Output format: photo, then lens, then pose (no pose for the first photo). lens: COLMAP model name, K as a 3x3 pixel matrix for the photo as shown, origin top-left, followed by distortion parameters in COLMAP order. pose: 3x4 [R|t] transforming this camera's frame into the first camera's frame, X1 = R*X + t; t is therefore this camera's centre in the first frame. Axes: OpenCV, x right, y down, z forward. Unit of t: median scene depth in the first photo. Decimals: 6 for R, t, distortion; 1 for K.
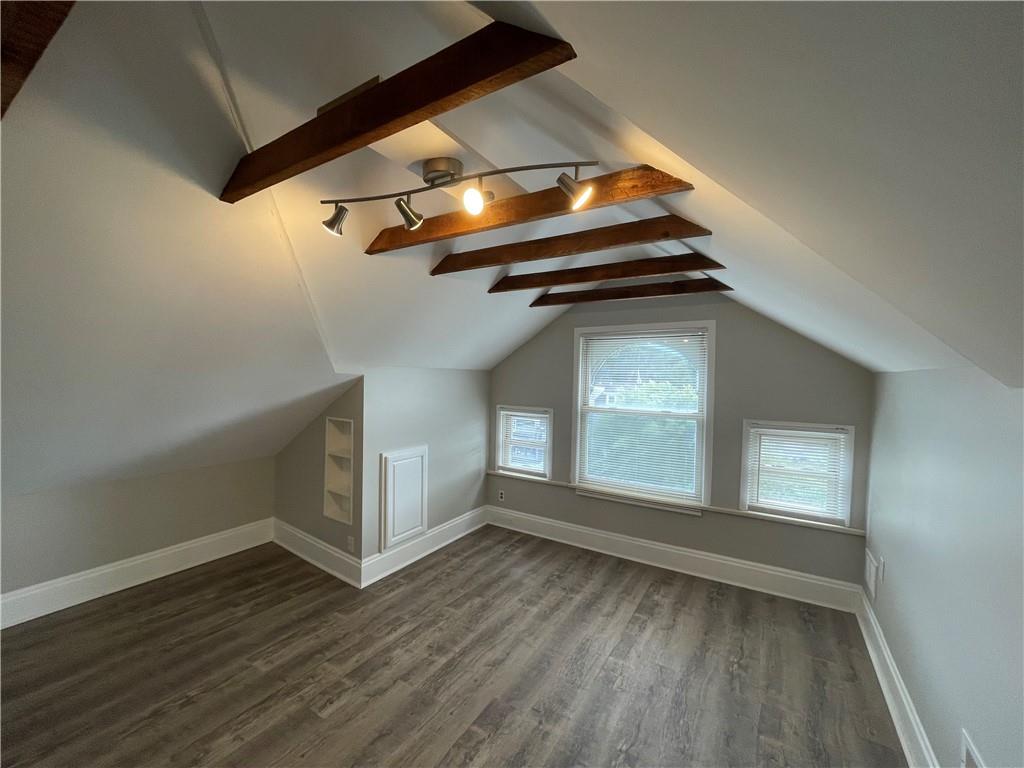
lens RADIAL K [[414.5, 0, 508.2], [0, 414.5, 383.6], [0, 0, 1]] dist [-0.001604, -0.000125]
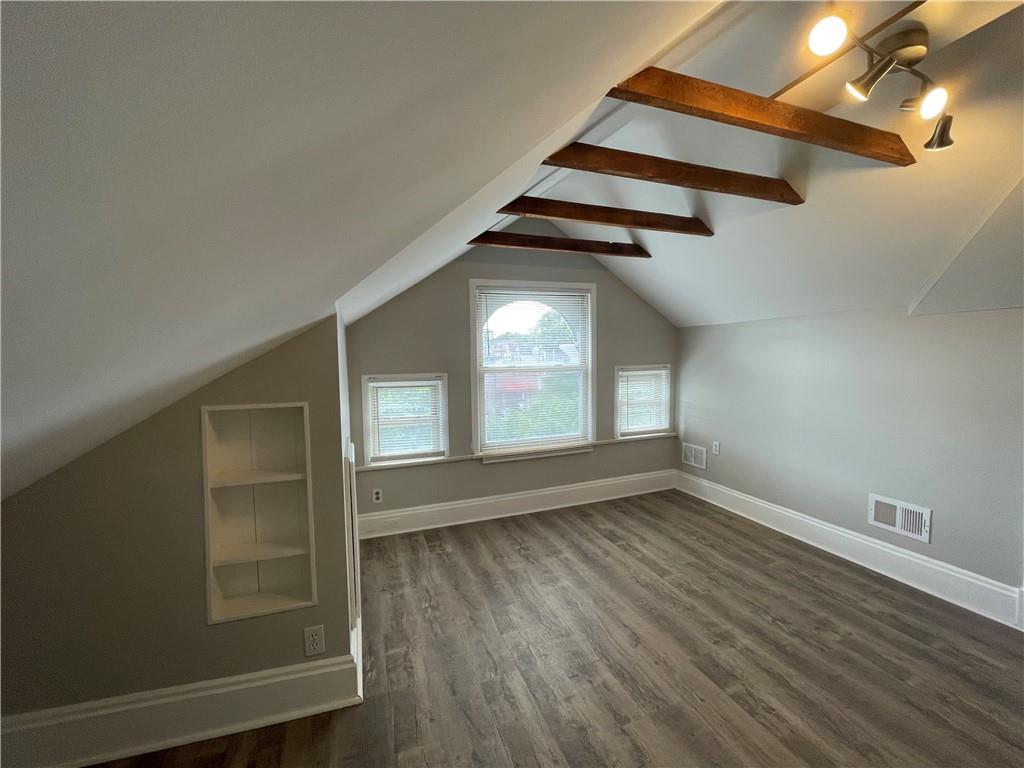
lens RADIAL K [[414.5, 0, 510.8], [0, 414.5, 382.7], [0, 0, 1]] dist [-0.001604, -0.000125]
pose [[0.607532, -0.077827, 0.790473, -0.596839], [0.048427, 0.996966, 0.060938, 0.043399], [-0.792818, 0.001258, 0.609458, 0.472087]]
